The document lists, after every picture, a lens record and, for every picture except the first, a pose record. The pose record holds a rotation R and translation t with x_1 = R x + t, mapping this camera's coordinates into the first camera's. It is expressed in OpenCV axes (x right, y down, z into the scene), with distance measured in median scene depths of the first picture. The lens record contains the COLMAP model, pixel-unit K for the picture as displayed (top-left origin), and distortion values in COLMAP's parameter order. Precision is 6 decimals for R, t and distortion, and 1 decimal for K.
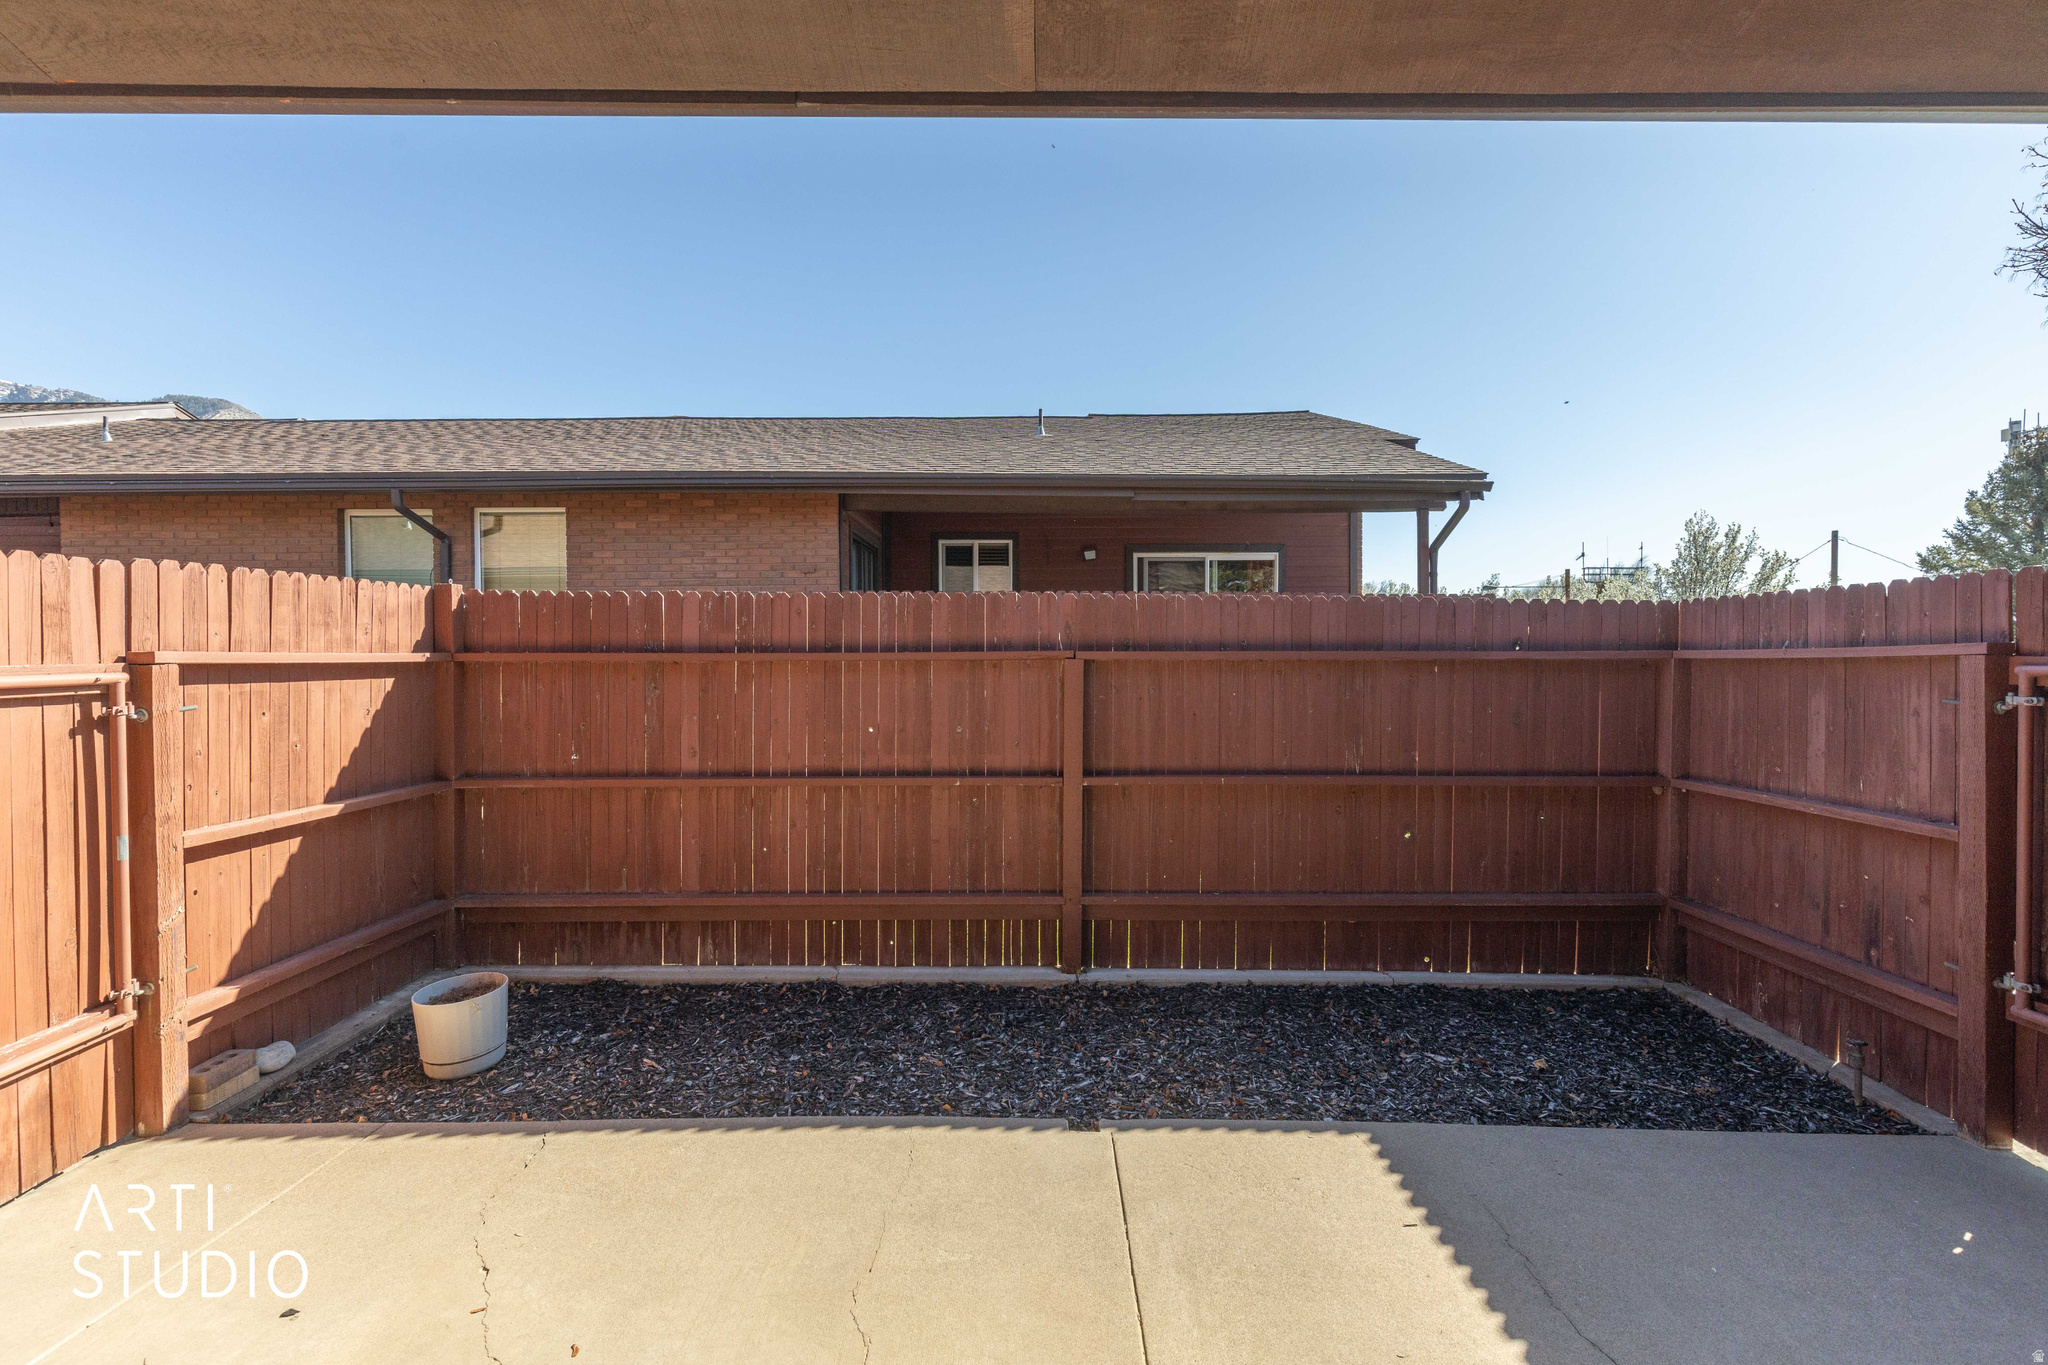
lens RADIAL K [[941.7, 0, 1017.6], [0, 941.7, 668.7], [0, 0, 1]] dist [0.005554, 0.000950]
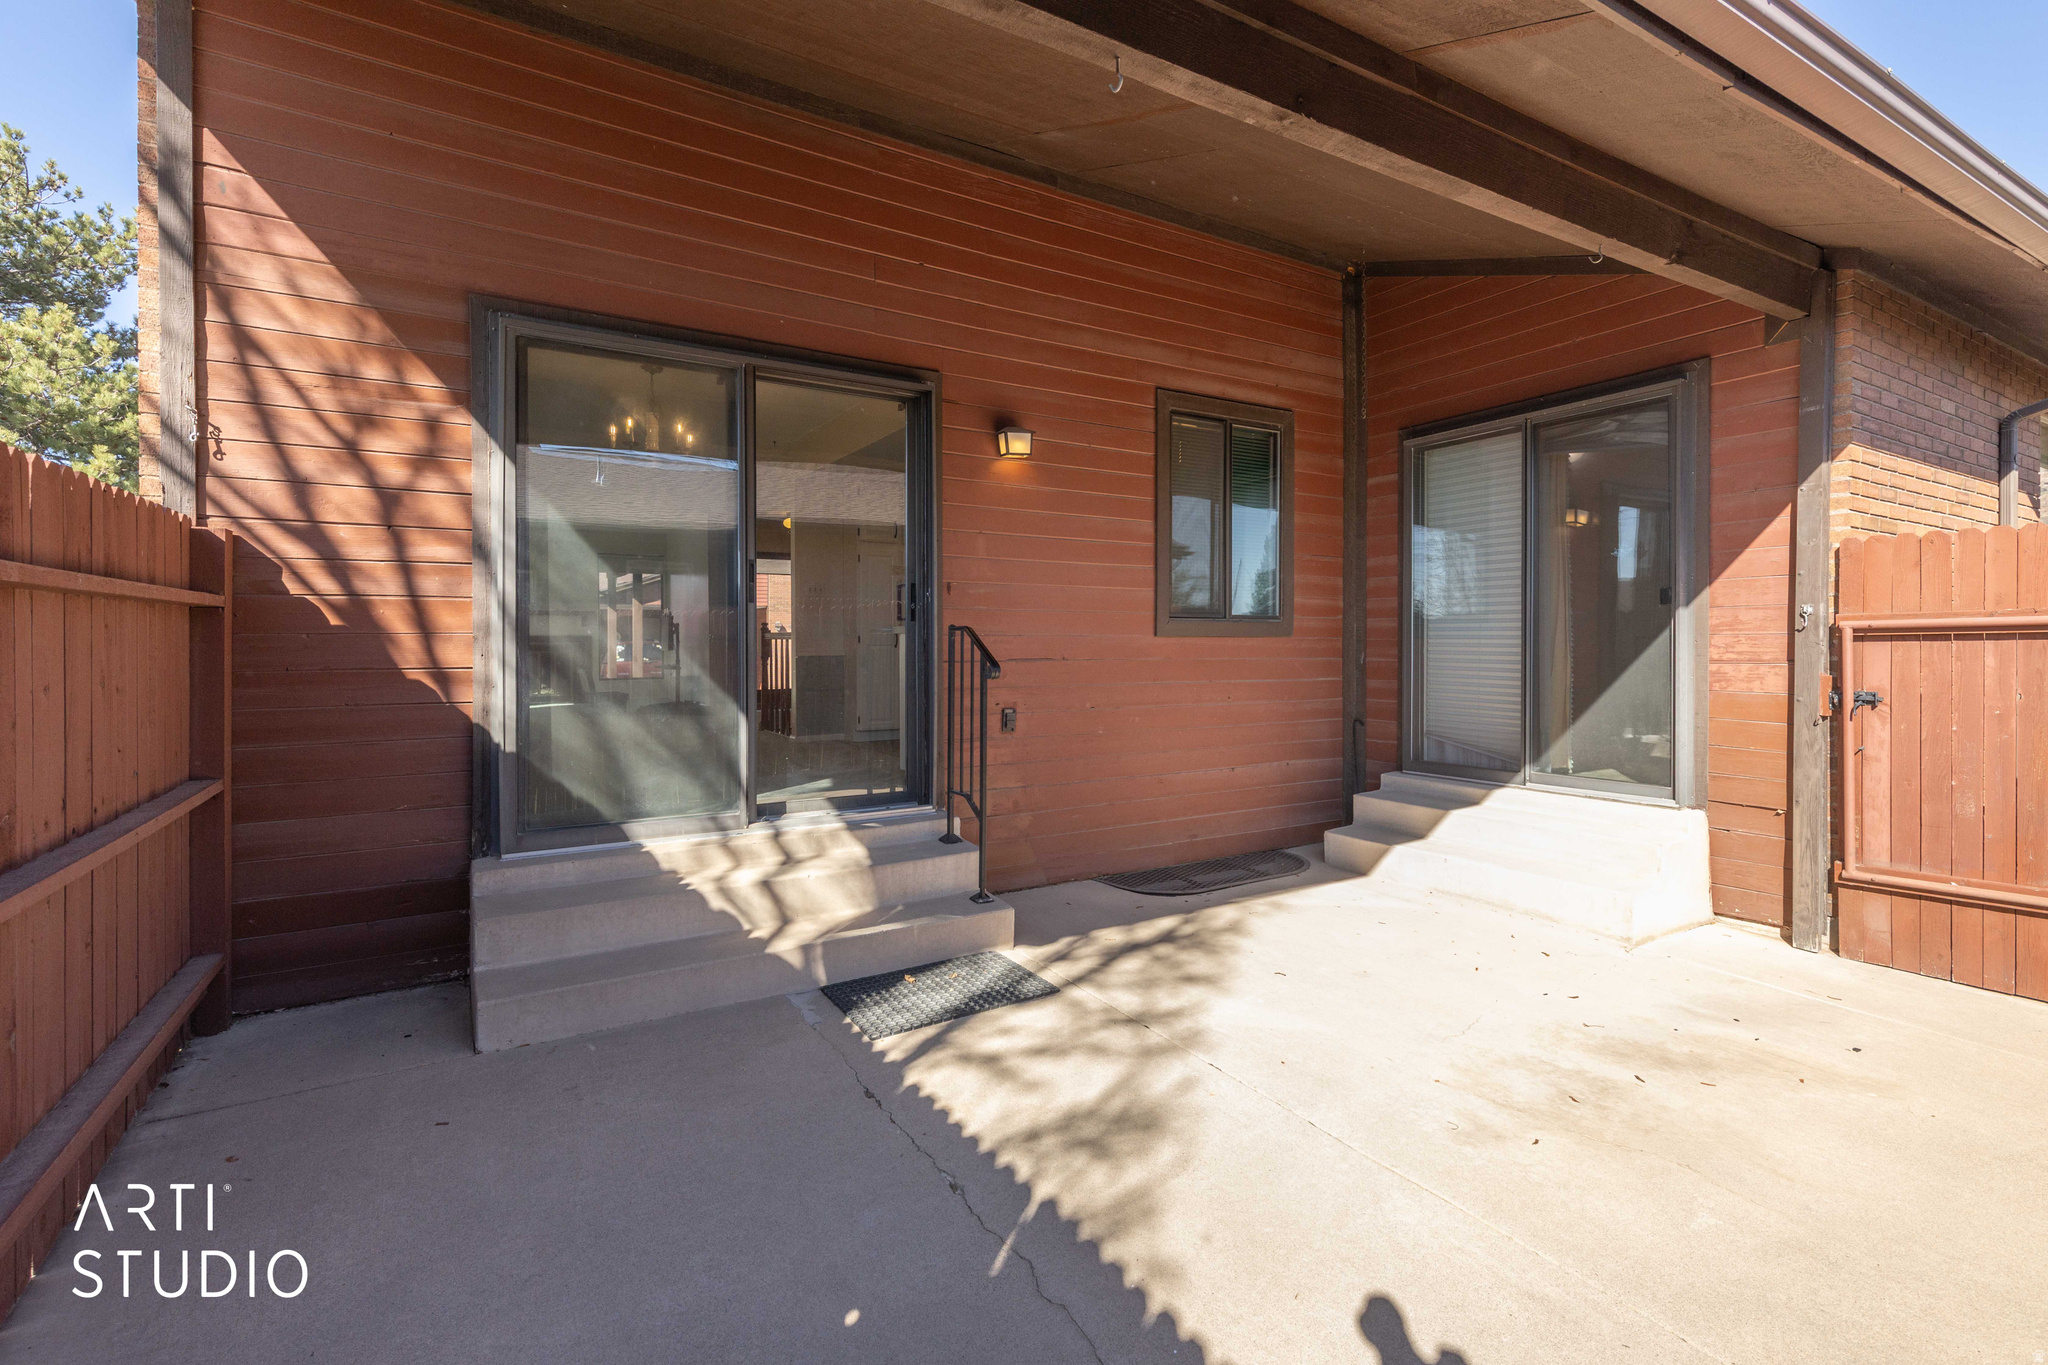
lens RADIAL K [[916.0, 0, 1027.8], [0, 916.0, 658.4], [0, 0, 1]] dist [0.003112, -0.000305]
pose [[-0.833857, 0.002963, -0.551973, 0.766890], [-0.012576, 0.999624, 0.024363, 0.017135], [0.551837, 0.027257, -0.833506, 1.027700]]
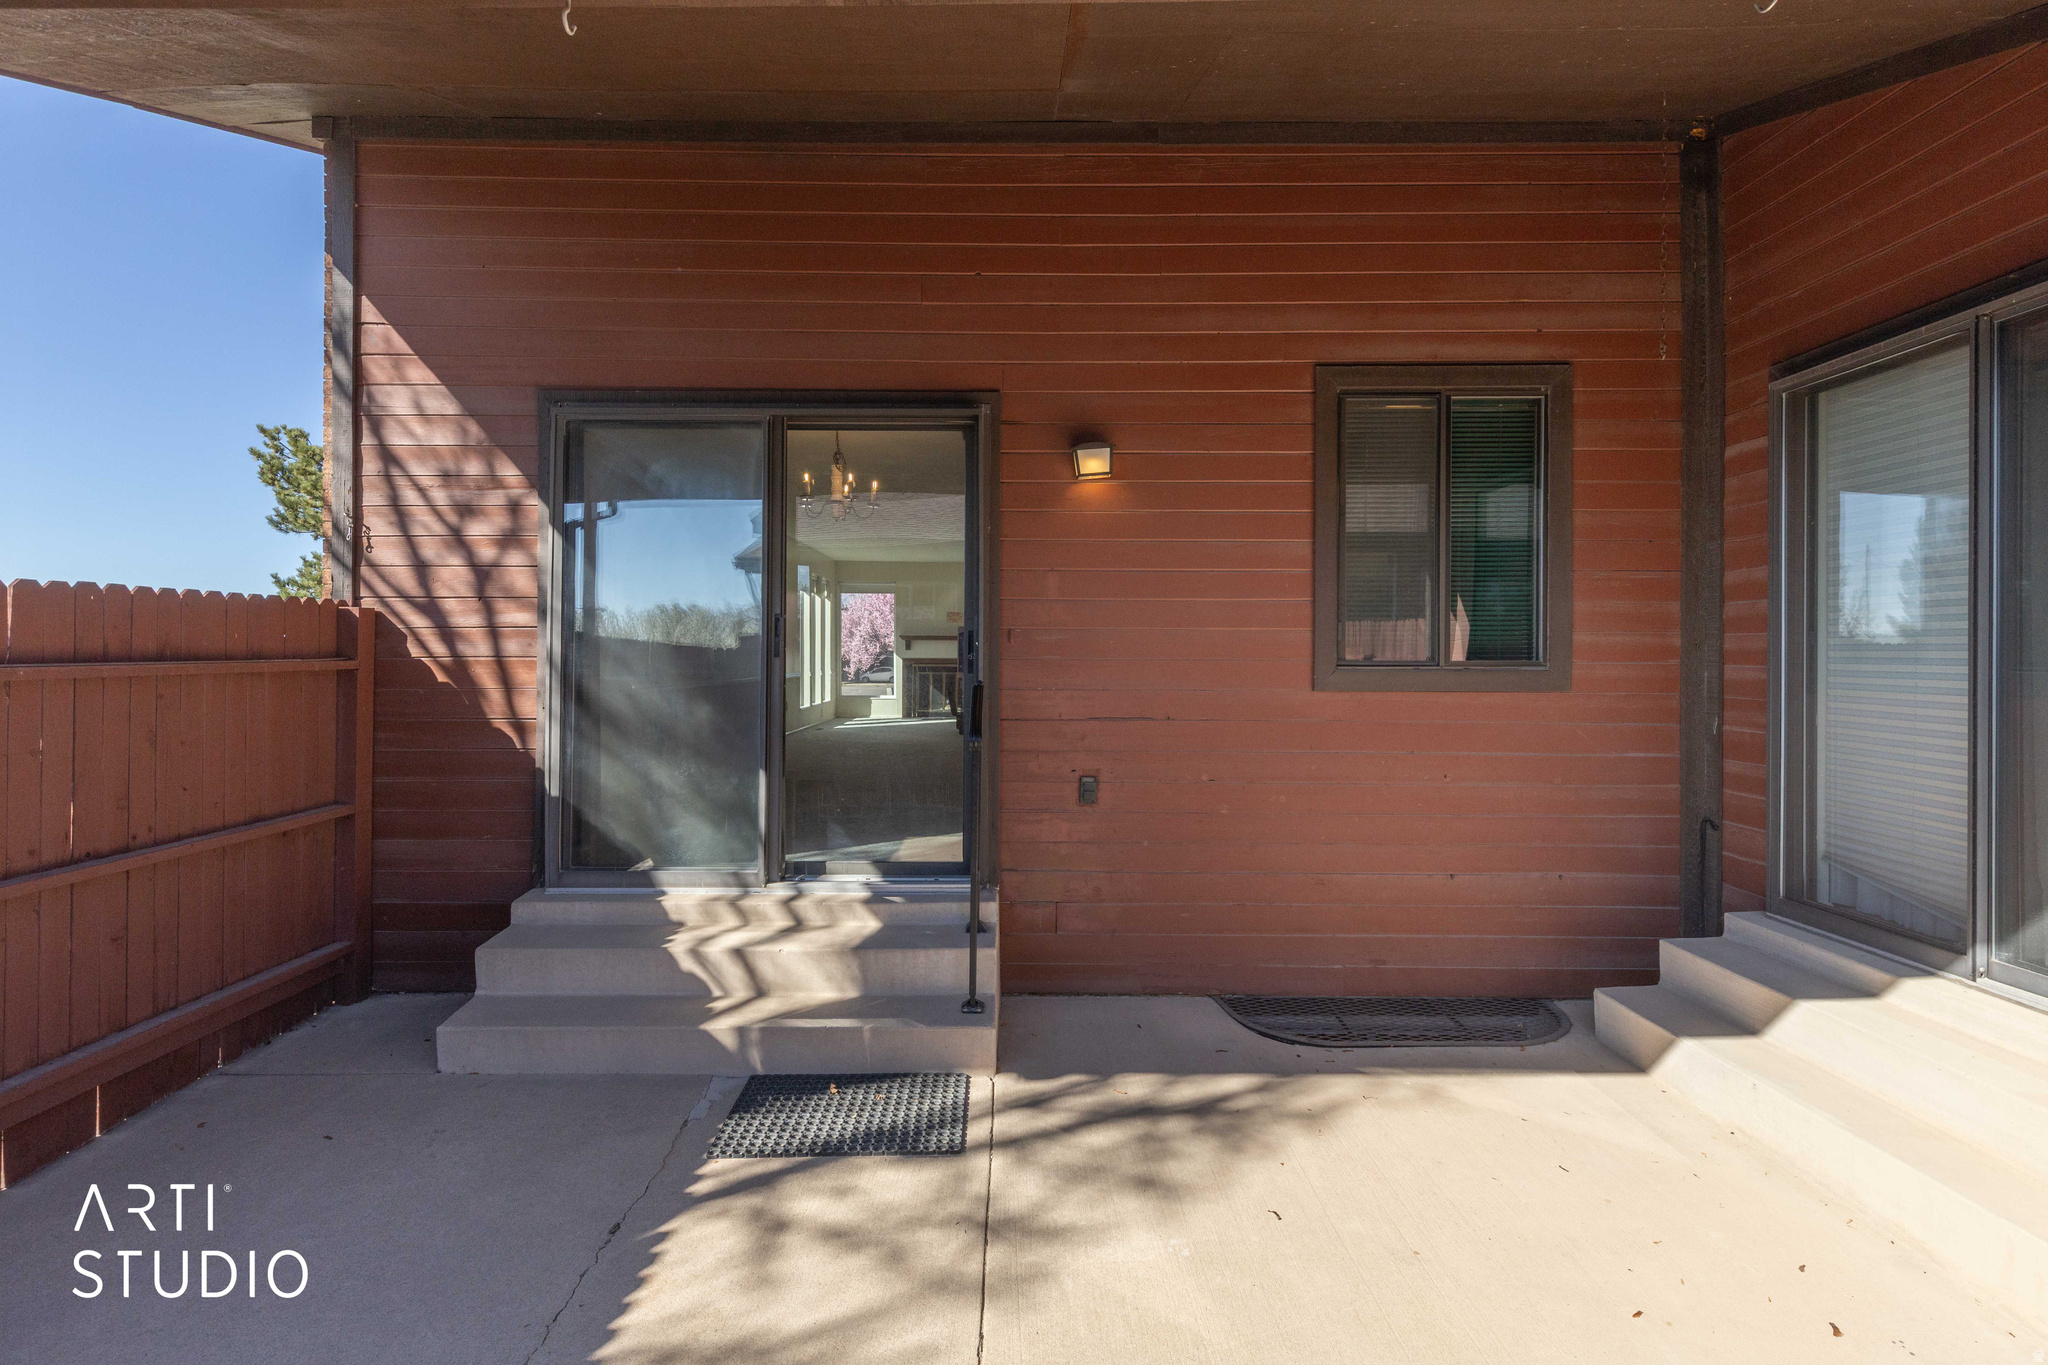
lens RADIAL K [[916.0, 0, 1027.8], [0, 916.0, 658.4], [0, 0, 1]] dist [0.003112, -0.000305]
pose [[-0.999090, -0.010476, -0.041356, 0.087286], [-0.011273, 0.999754, 0.019090, -0.051507], [0.041145, 0.019539, -0.998962, 1.014469]]
